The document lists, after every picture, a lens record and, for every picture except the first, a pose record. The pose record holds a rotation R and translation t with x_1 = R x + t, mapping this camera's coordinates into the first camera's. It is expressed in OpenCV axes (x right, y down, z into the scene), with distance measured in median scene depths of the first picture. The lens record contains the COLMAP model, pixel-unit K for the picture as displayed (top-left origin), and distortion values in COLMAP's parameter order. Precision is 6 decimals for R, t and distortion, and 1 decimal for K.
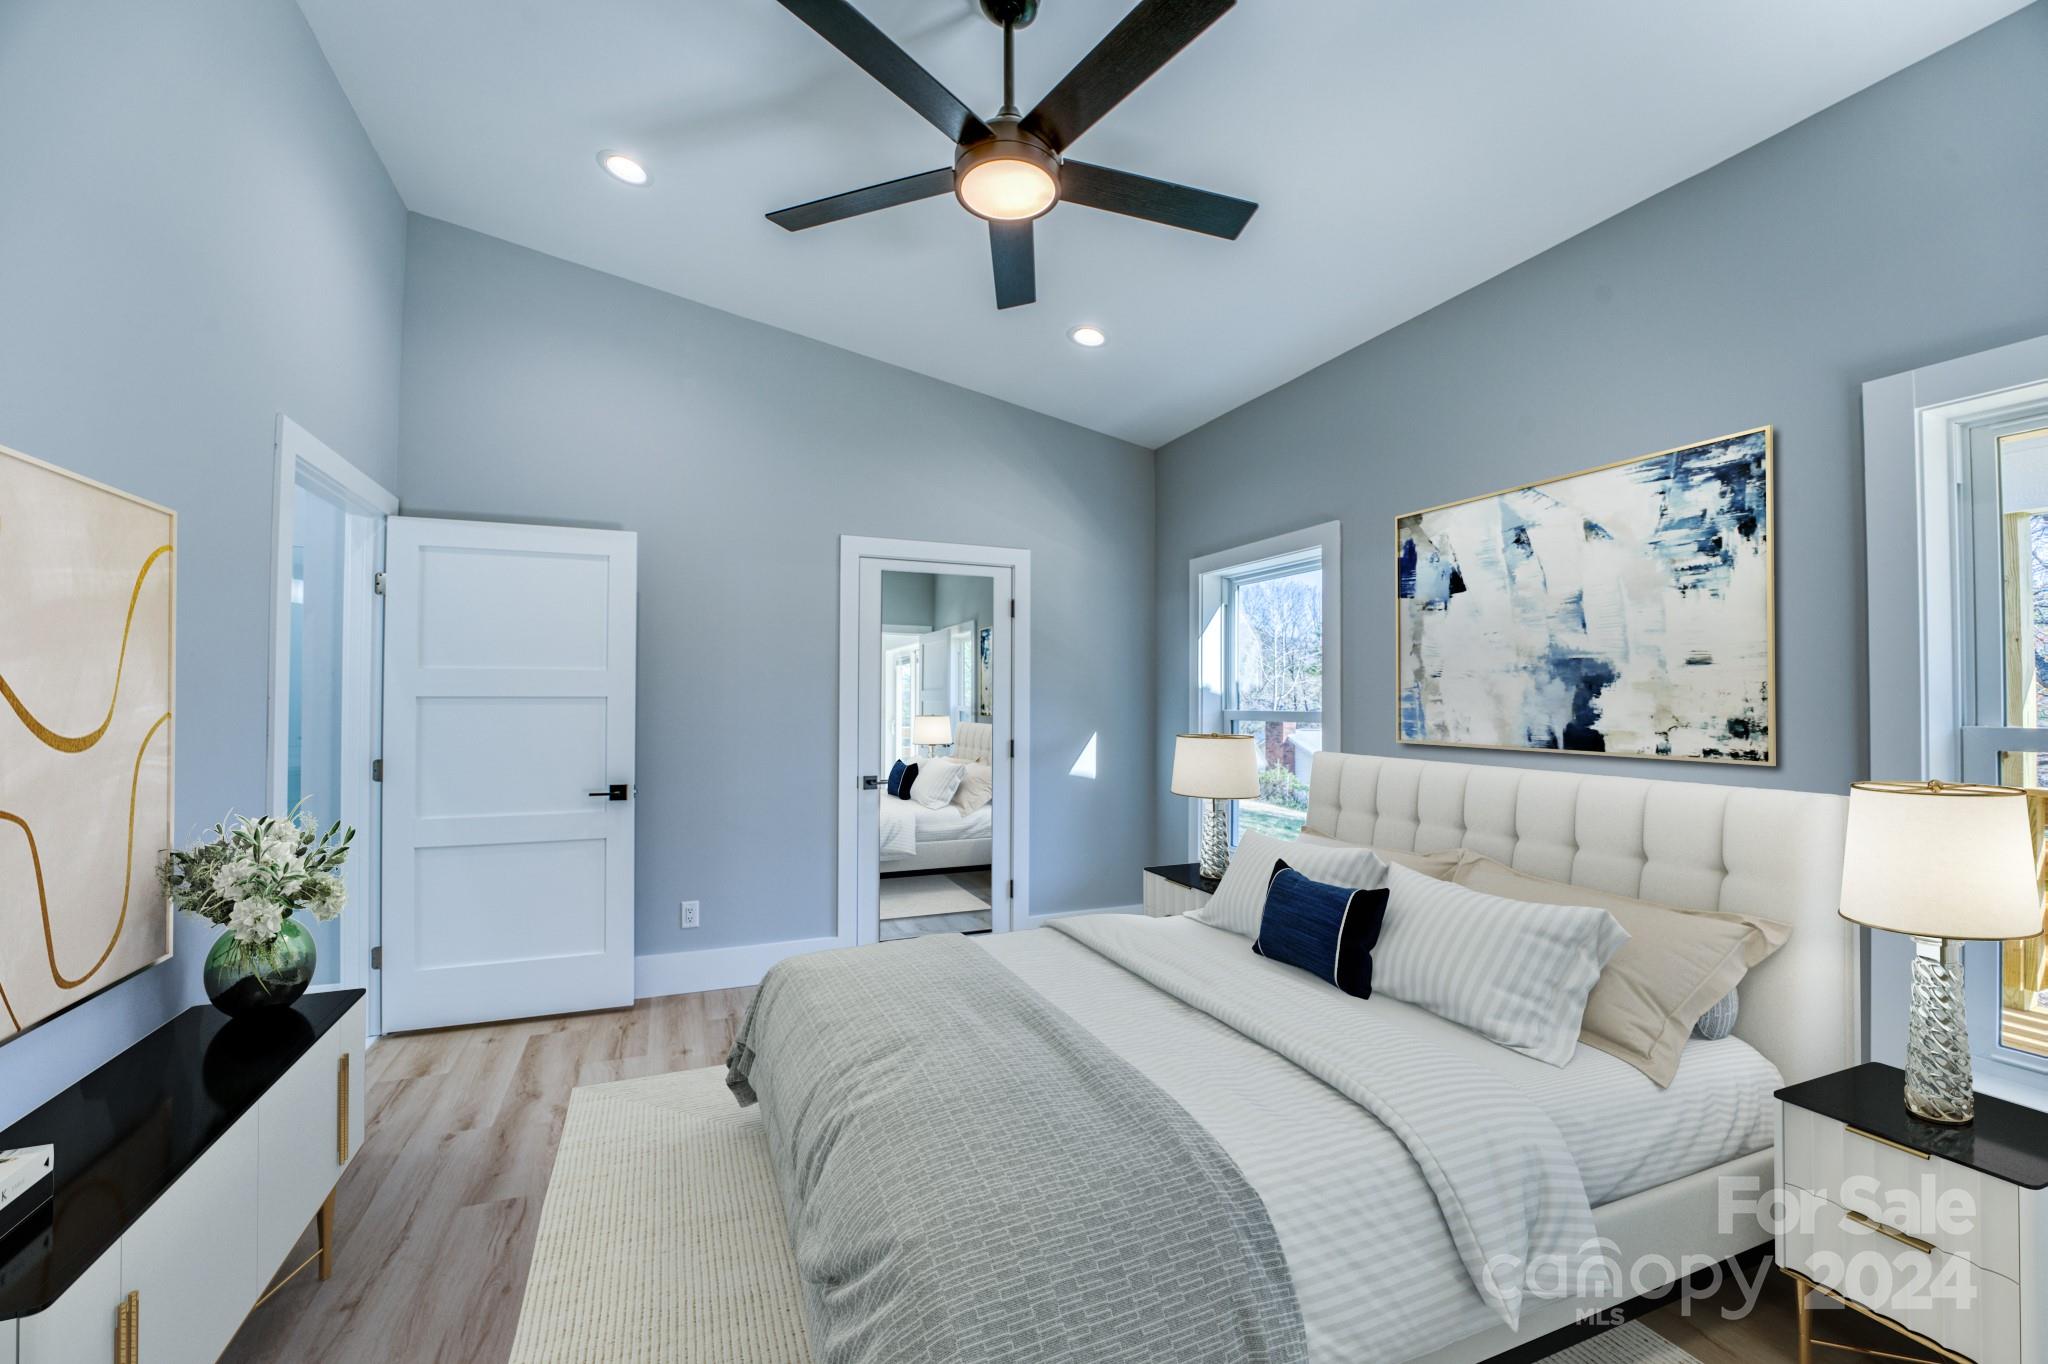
lens RADIAL K [[847.5, 0, 1022.9], [0, 847.5, 681.3], [0, 0, 1]] dist [0.000768, -0.001212]
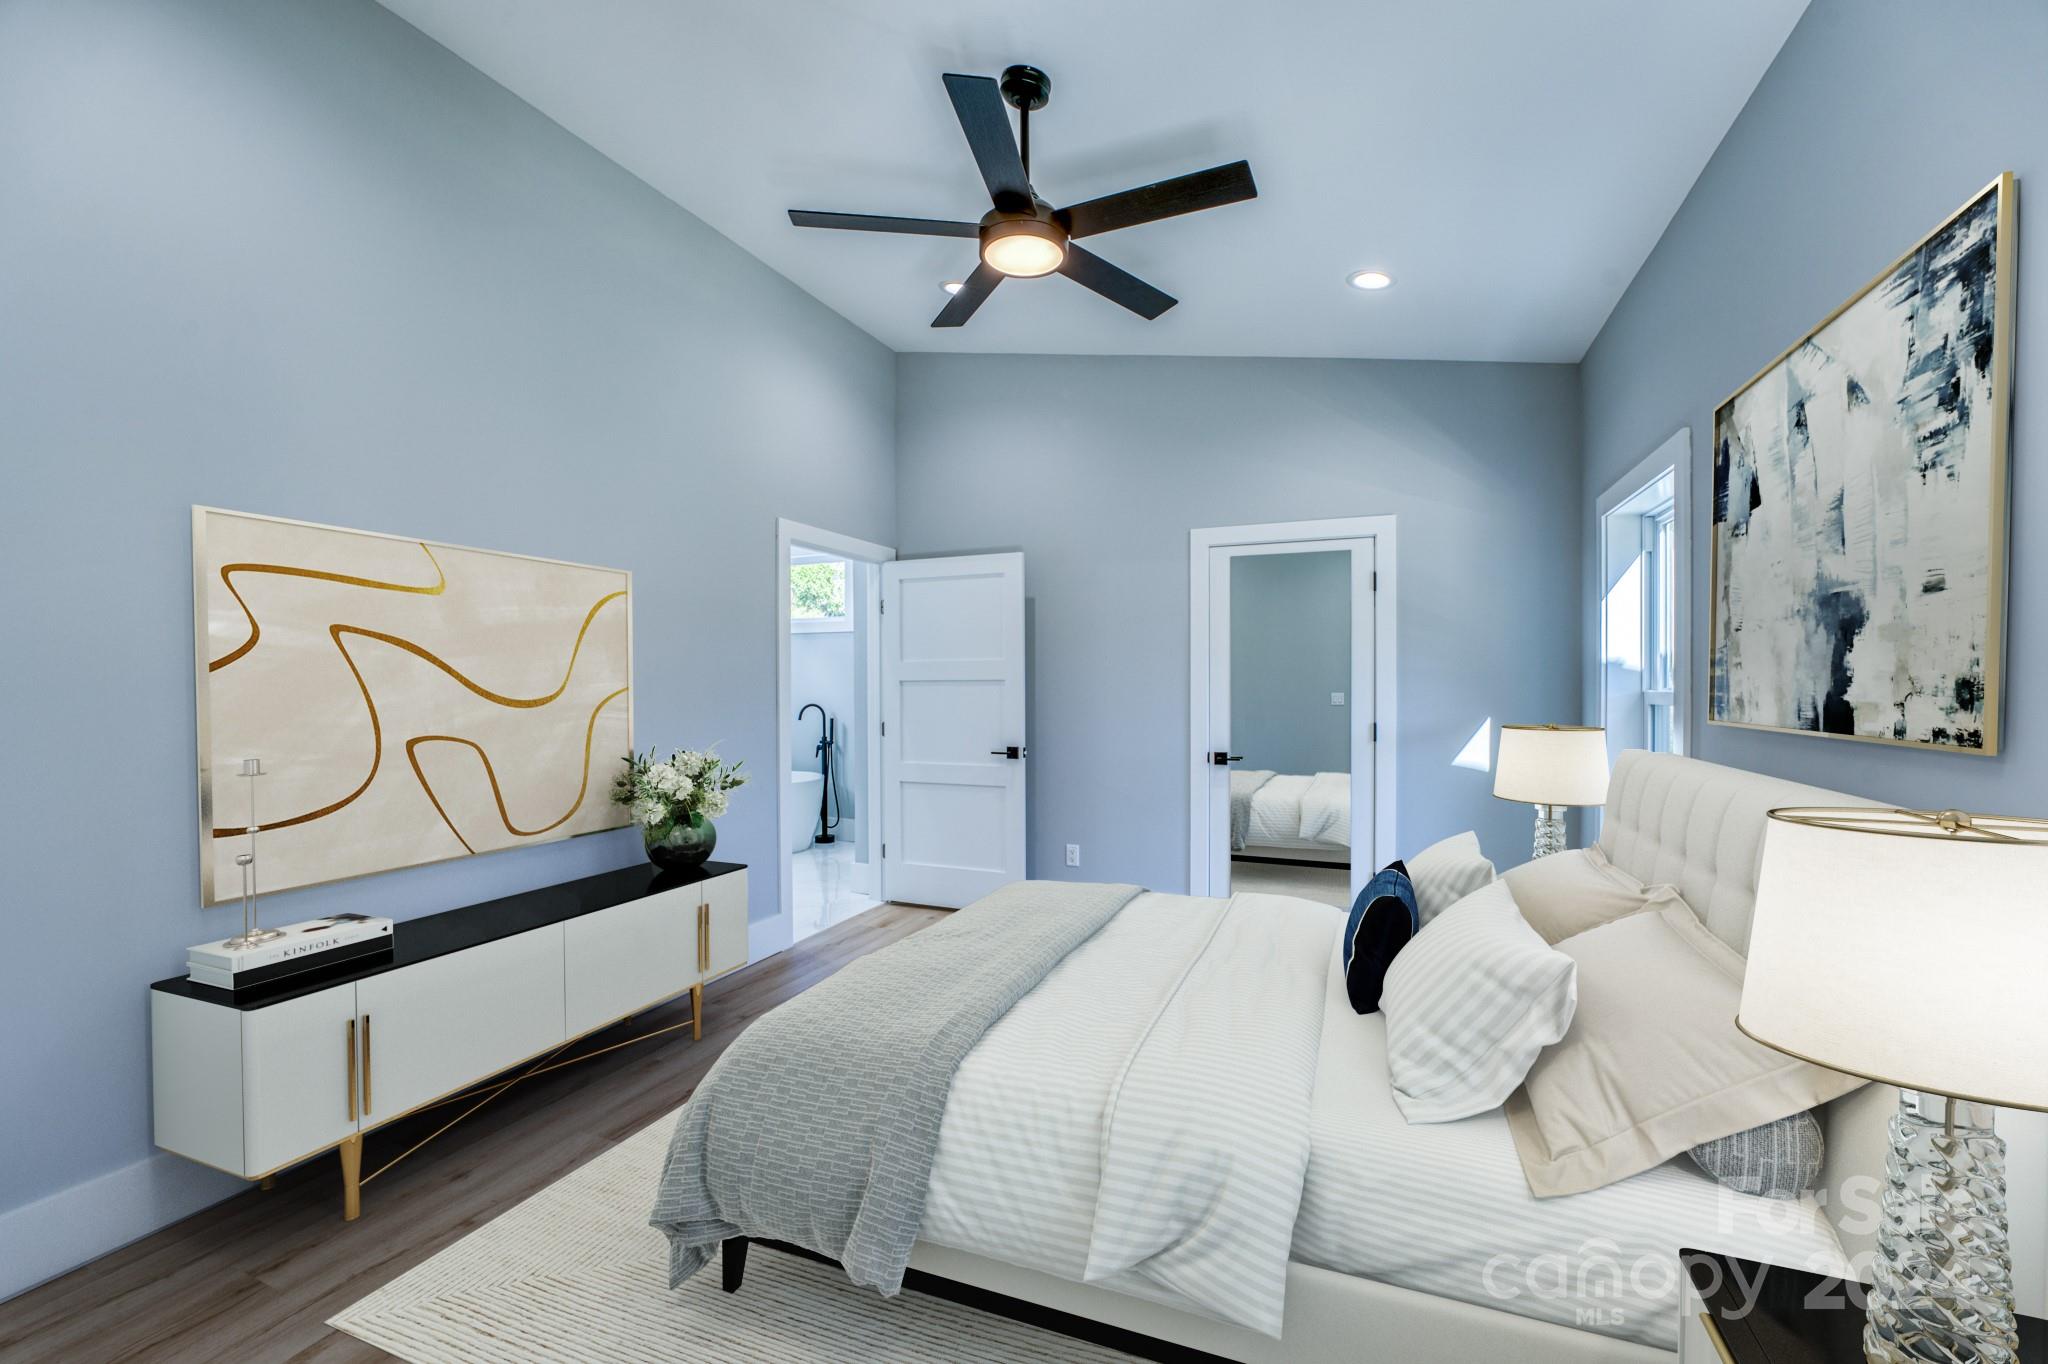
lens RADIAL K [[847.5, 0, 1017.5], [0, 847.5, 694.1], [0, 0, 1]] dist [0.000768, -0.001212]
pose [[0.702979, 0.002134, -0.711208, 0.767046], [0.020664, 0.999512, 0.023424, 0.015755], [0.710910, -0.031163, 0.702592, 0.144525]]
